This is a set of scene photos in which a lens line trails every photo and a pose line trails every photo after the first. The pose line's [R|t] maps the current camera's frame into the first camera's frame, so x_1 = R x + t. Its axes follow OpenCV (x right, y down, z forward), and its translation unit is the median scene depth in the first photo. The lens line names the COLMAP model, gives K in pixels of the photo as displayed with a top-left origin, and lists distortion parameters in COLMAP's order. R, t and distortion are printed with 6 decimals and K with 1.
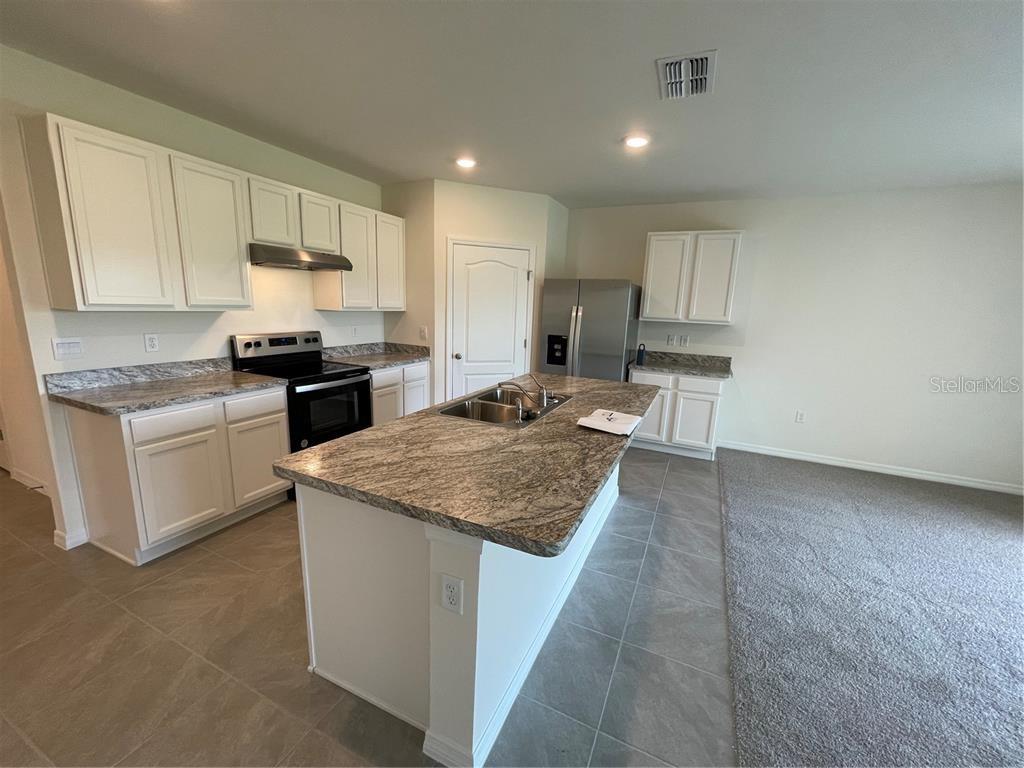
lens RADIAL K [[415.1, 0, 509.1], [0, 415.1, 387.0], [0, 0, 1]] dist [-0.002681, -0.000082]
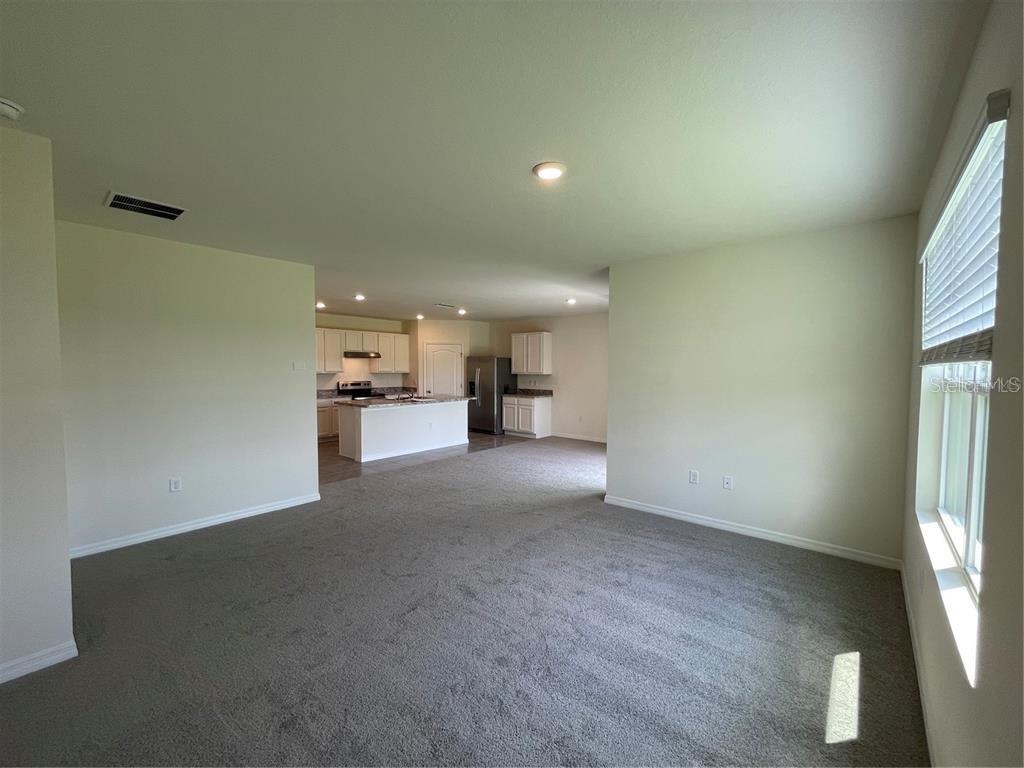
lens RADIAL K [[415.1, 0, 516.2], [0, 415.1, 385.0], [0, 0, 1]] dist [-0.002681, -0.000082]
pose [[0.963633, -0.023449, -0.266199, 0.995566], [-0.020577, 0.986674, -0.161405, 0.260329], [0.266436, 0.161013, 0.950309, -1.089521]]
